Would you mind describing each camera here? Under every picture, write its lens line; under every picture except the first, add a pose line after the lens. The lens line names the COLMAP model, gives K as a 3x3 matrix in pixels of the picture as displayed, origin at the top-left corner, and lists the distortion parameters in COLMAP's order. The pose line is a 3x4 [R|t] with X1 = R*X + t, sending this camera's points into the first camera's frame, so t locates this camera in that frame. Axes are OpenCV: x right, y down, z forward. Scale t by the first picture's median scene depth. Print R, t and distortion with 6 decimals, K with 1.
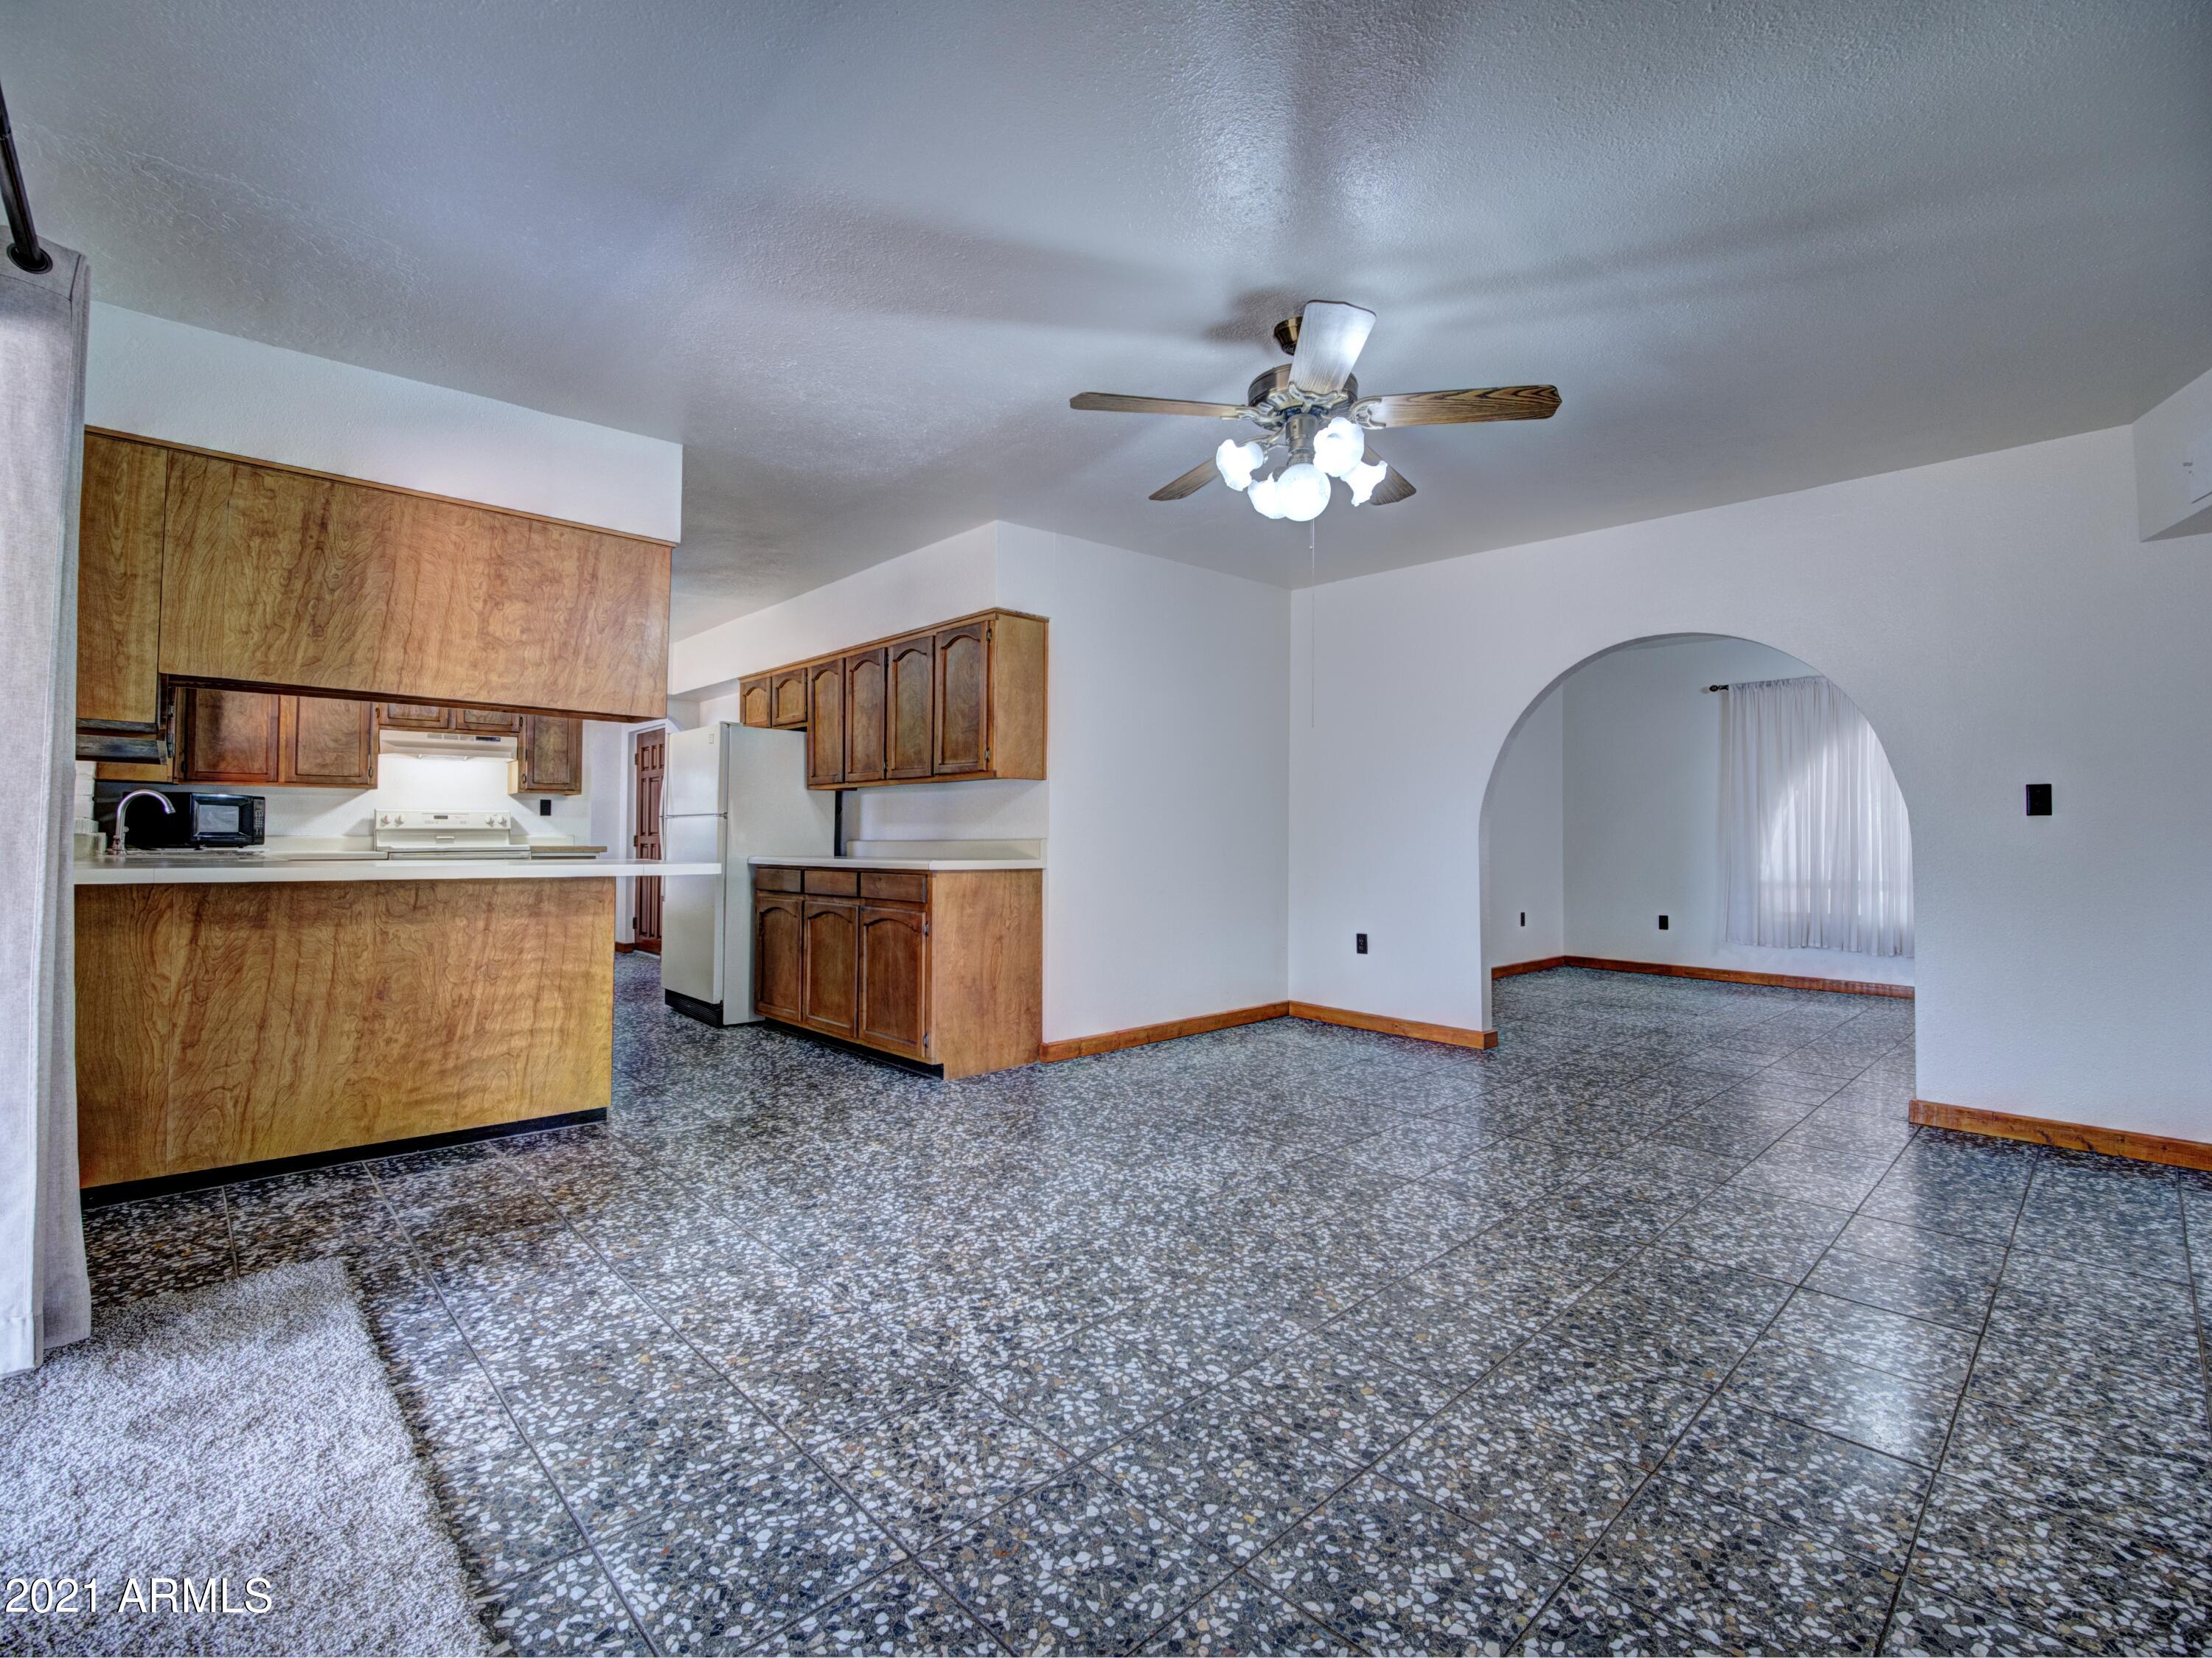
lens RADIAL K [[1008.2, 0, 1103.6], [0, 1008.2, 828.5], [0, 0, 1]] dist [-0.023649, 0.002617]
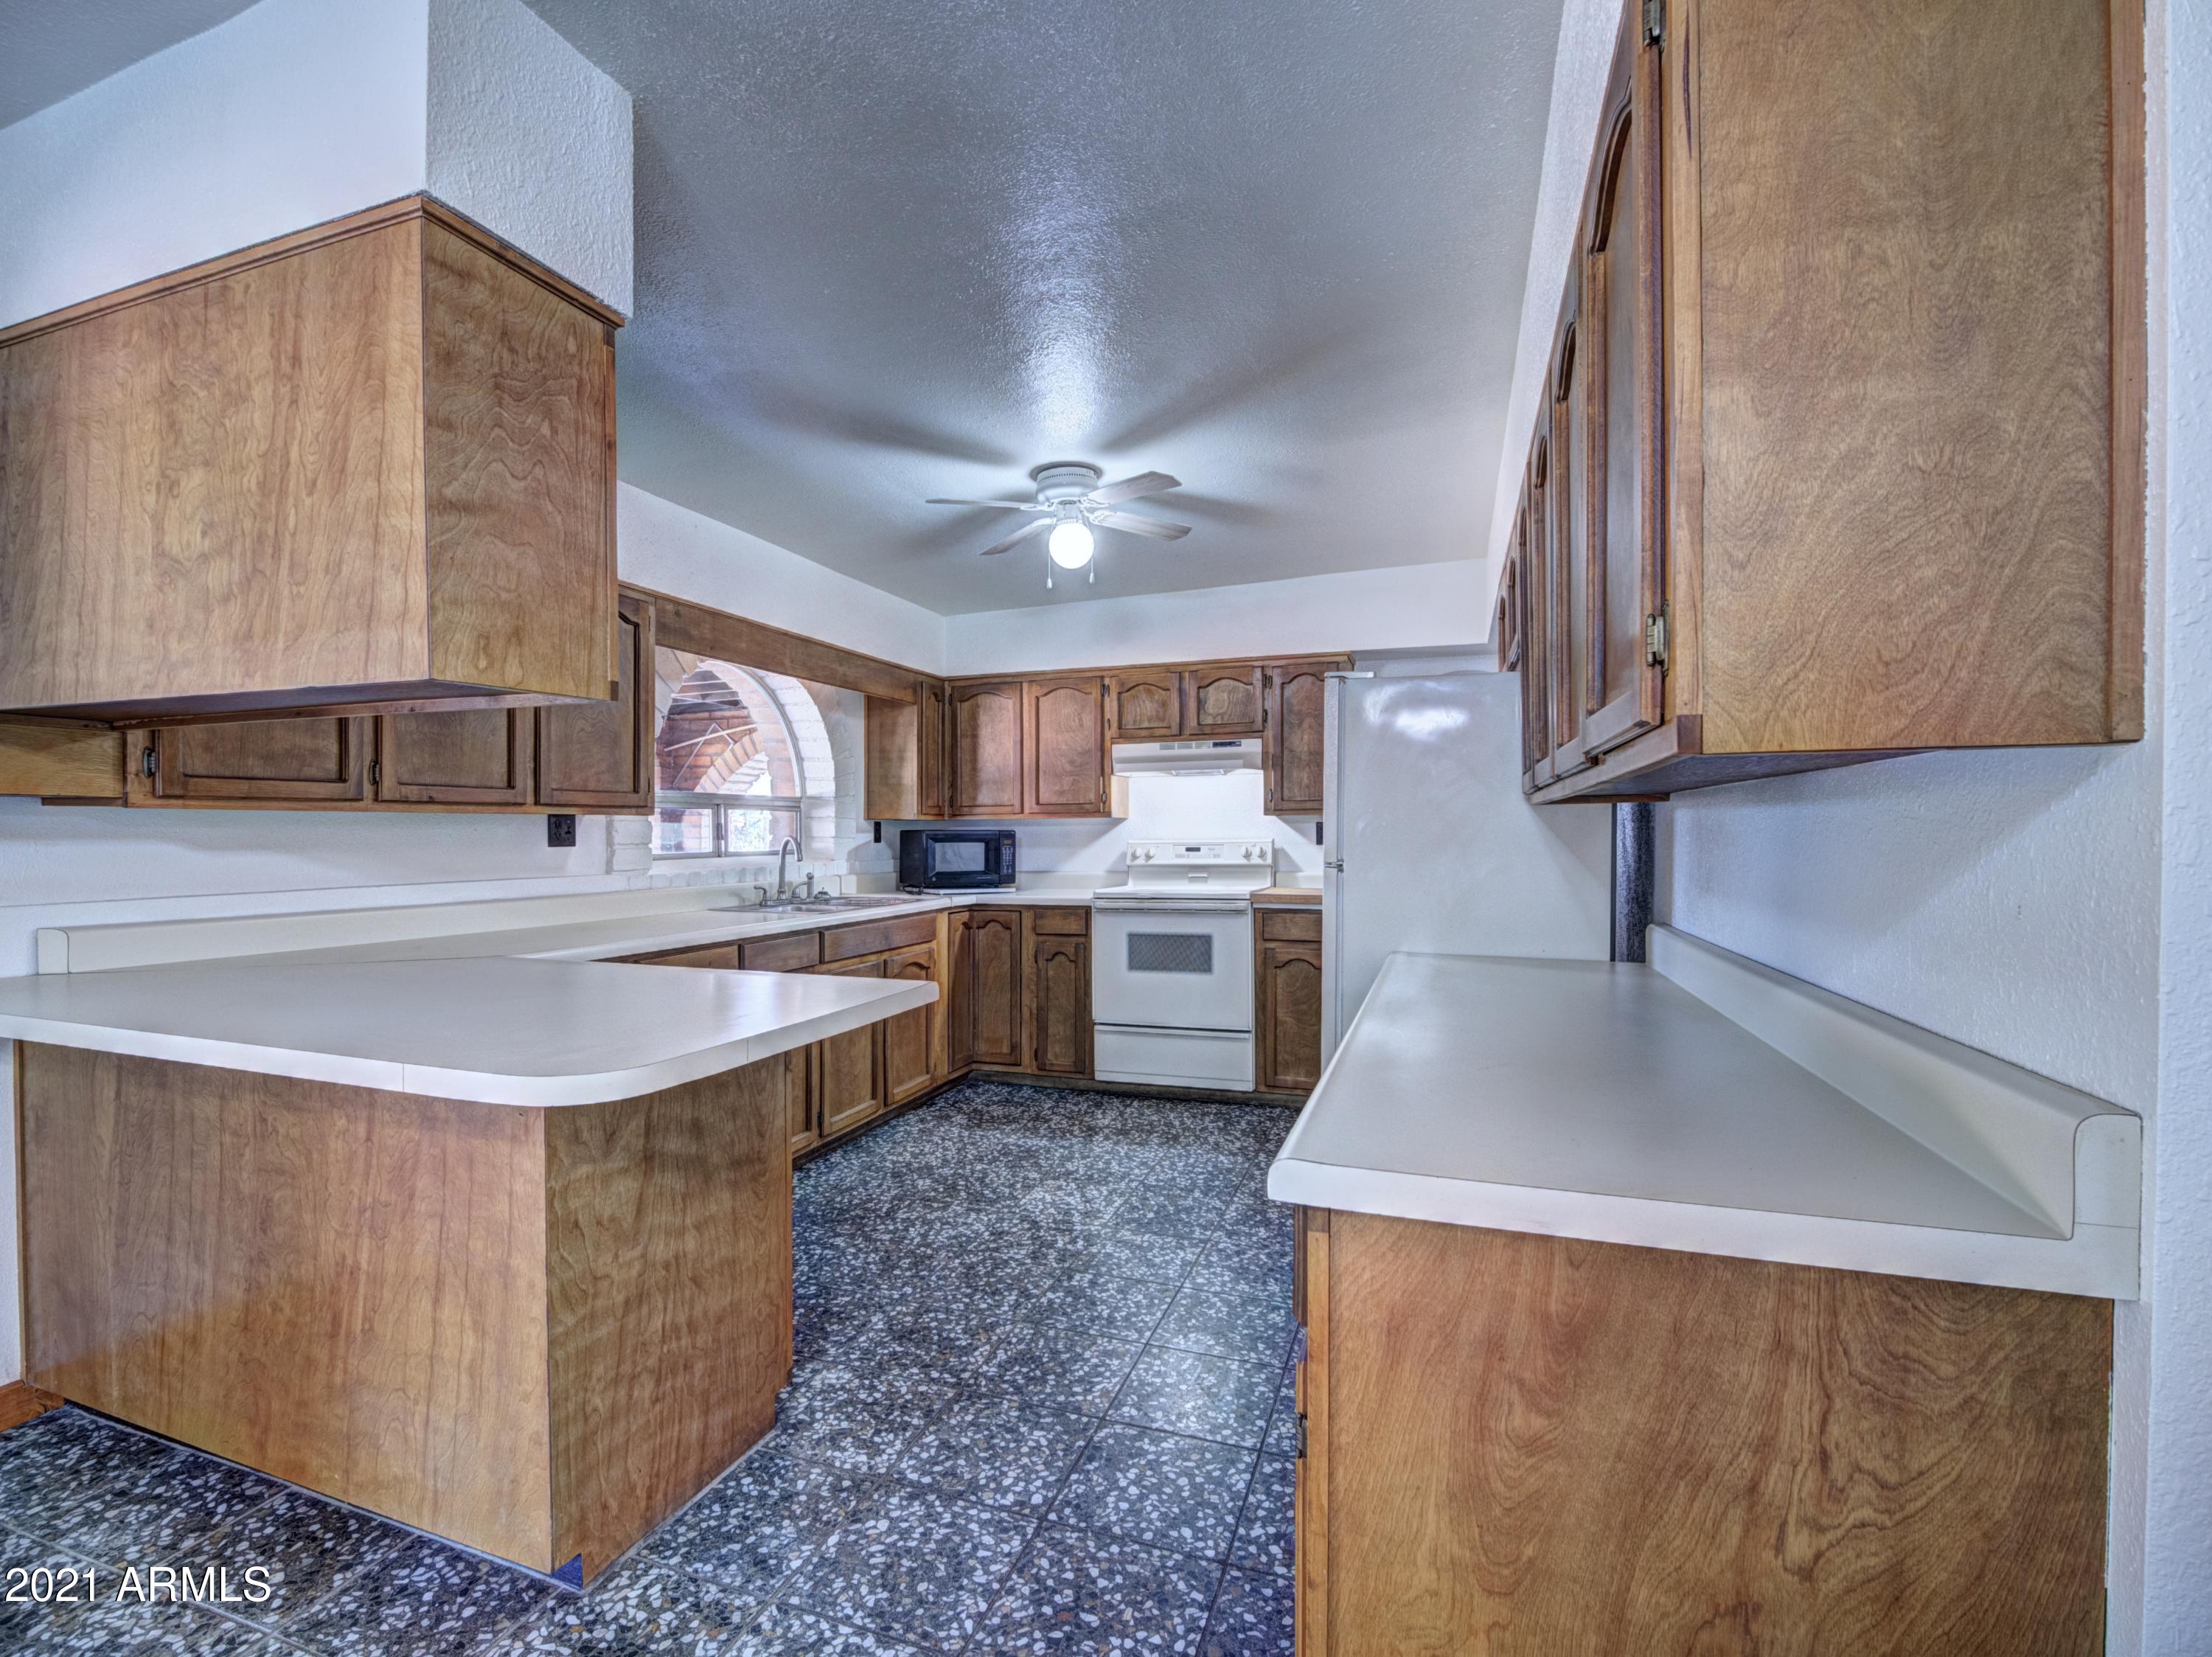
lens RADIAL K [[1008.3, 0, 1089.2], [0, 1008.3, 837.8], [0, 0, 1]] dist [-0.023649, 0.002617]
pose [[0.456696, -0.002713, -0.889619, 0.007584], [0.016809, 0.999843, 0.005580, -0.059942], [0.889464, -0.017502, 0.456670, 1.301506]]
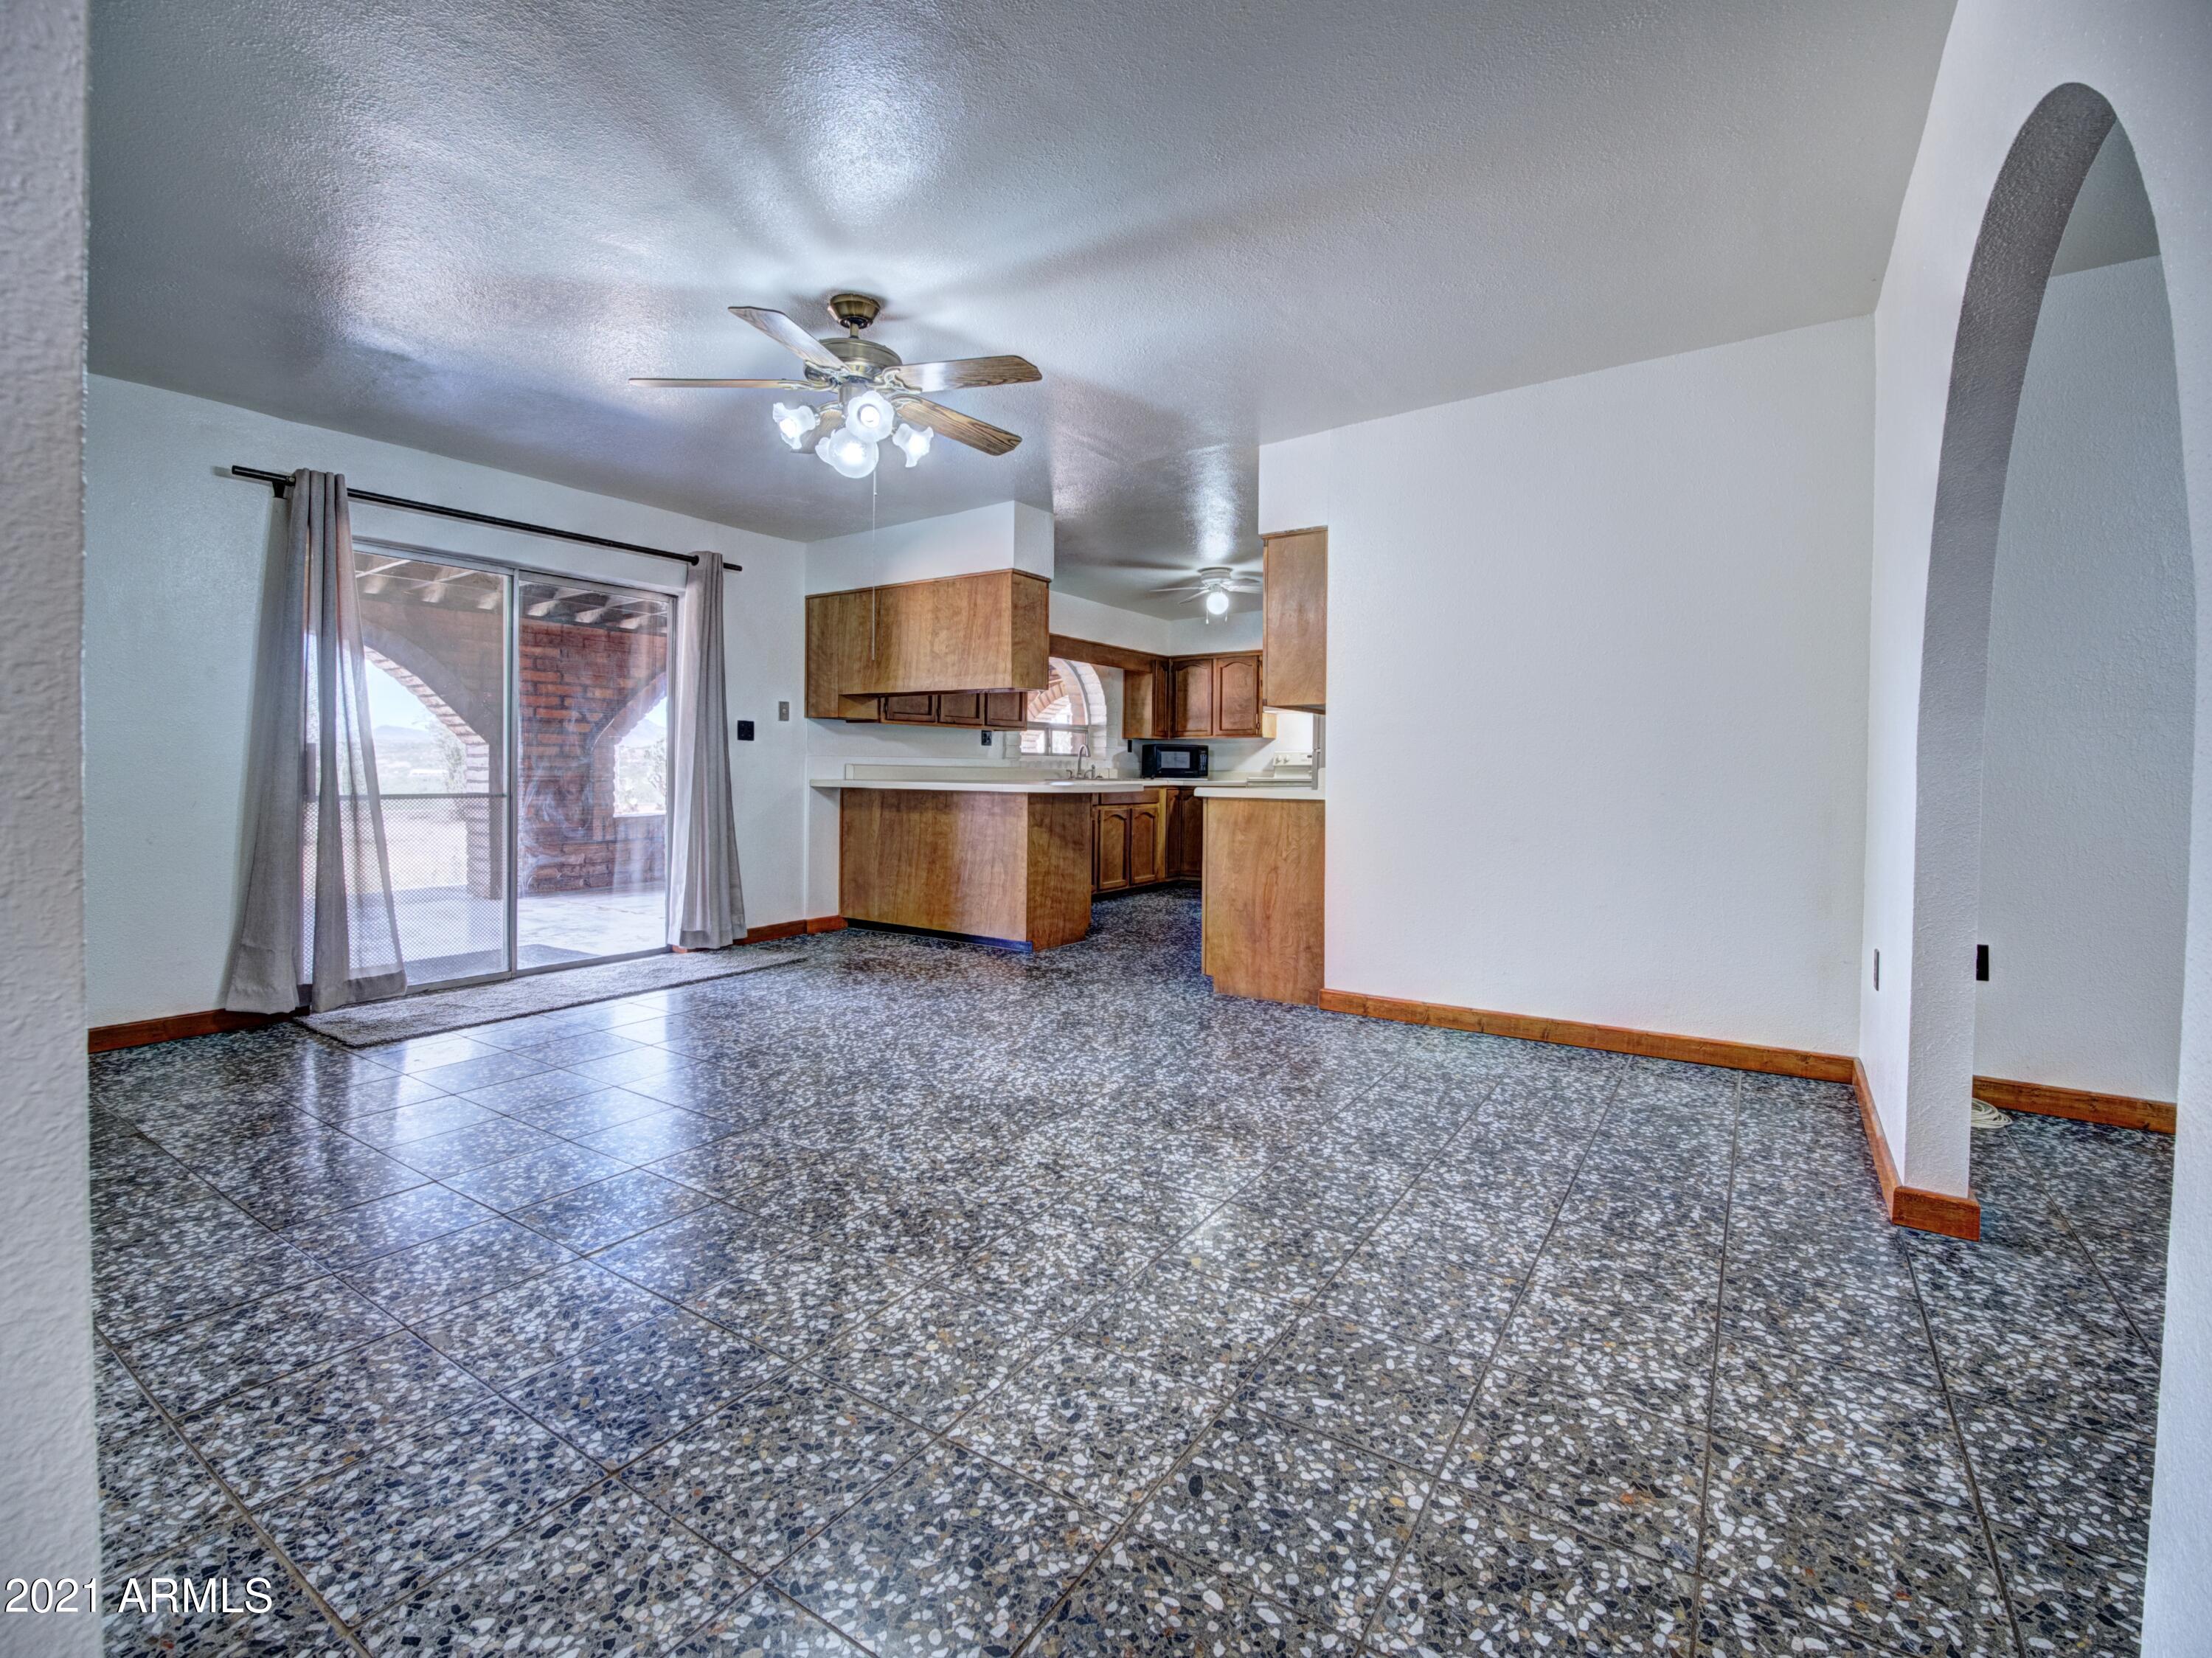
lens RADIAL K [[1008.2, 0, 1093.9], [0, 1008.2, 805.0], [0, 0, 1]] dist [-0.023649, 0.002617]
pose [[0.218647, 0.028351, -0.975392, 1.317500], [0.002762, 0.999556, 0.029672, 0.027219], [0.975800, -0.009181, 0.218472, 0.980220]]
